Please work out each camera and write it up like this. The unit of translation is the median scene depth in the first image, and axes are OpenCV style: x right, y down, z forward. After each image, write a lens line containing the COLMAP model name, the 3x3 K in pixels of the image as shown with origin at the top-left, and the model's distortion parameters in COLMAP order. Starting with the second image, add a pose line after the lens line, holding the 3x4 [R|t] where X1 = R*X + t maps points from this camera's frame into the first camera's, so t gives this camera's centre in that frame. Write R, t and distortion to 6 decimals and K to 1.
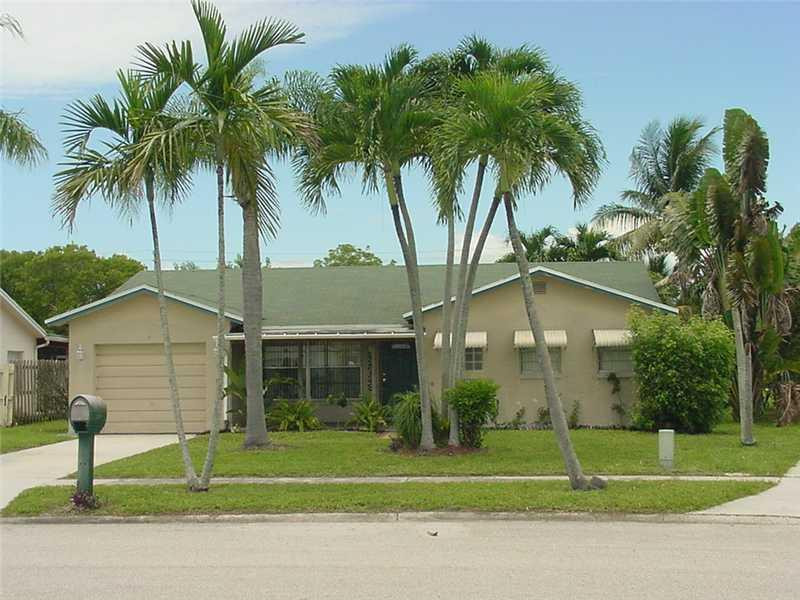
lens RADIAL K [[1083.3, 0, 400.2], [0, 1083.3, 261.0], [0, 0, 1]] dist [-0.007561, -0.017506]
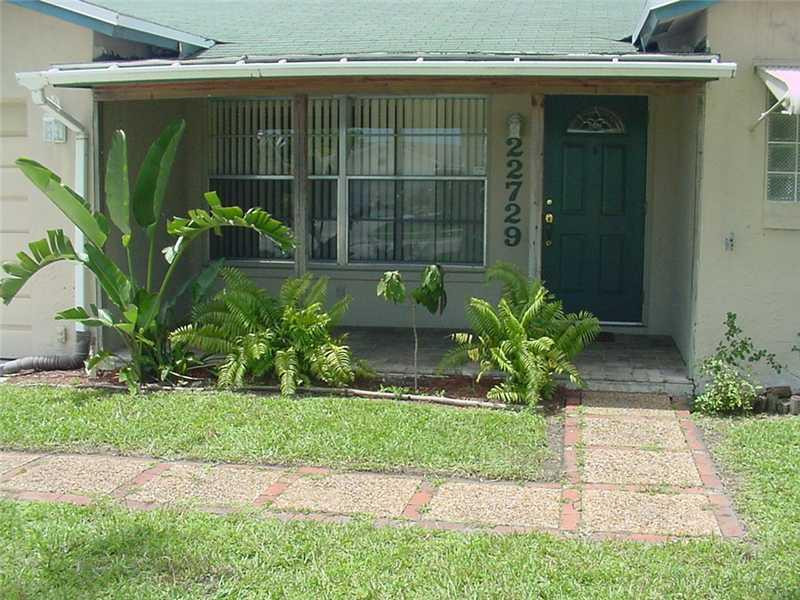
lens RADIAL K [[1082.4, 0, 400.0], [0, 1082.4, 300.0], [0, 0, 1]] dist [-0.026629, -0.016470]
pose [[0.995036, 0.031480, -0.094409, -0.033736], [-0.011567, 0.978804, 0.204470, 0.070517], [0.098844, -0.202363, 0.974309, 0.704110]]
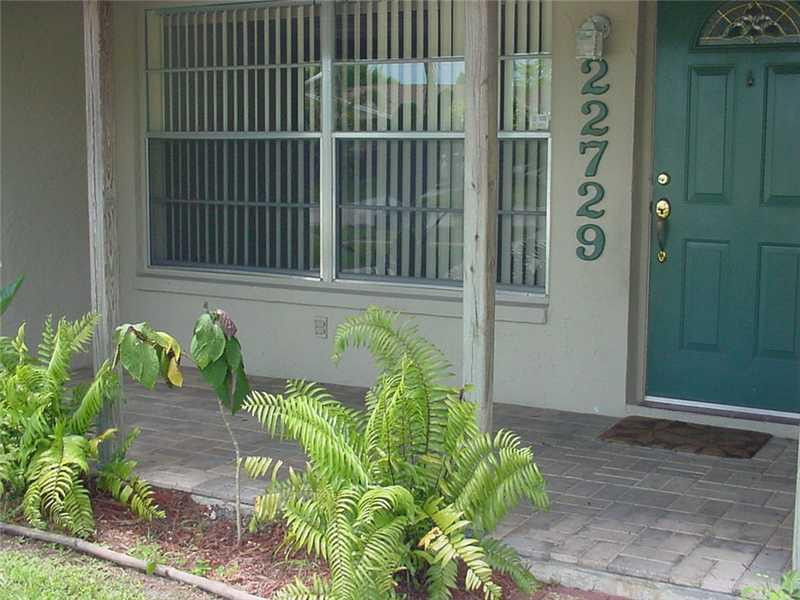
lens RADIAL K [[1239.5, 0, 400.0], [0, 1239.5, 300.0], [0, 0, 1]] dist [0.038609, 0.055429]
pose [[0.895569, 0.072077, -0.439045, 0.043136], [0.029230, 0.975128, 0.219709, 0.083935], [0.443960, -0.209598, 0.871188, 0.862346]]
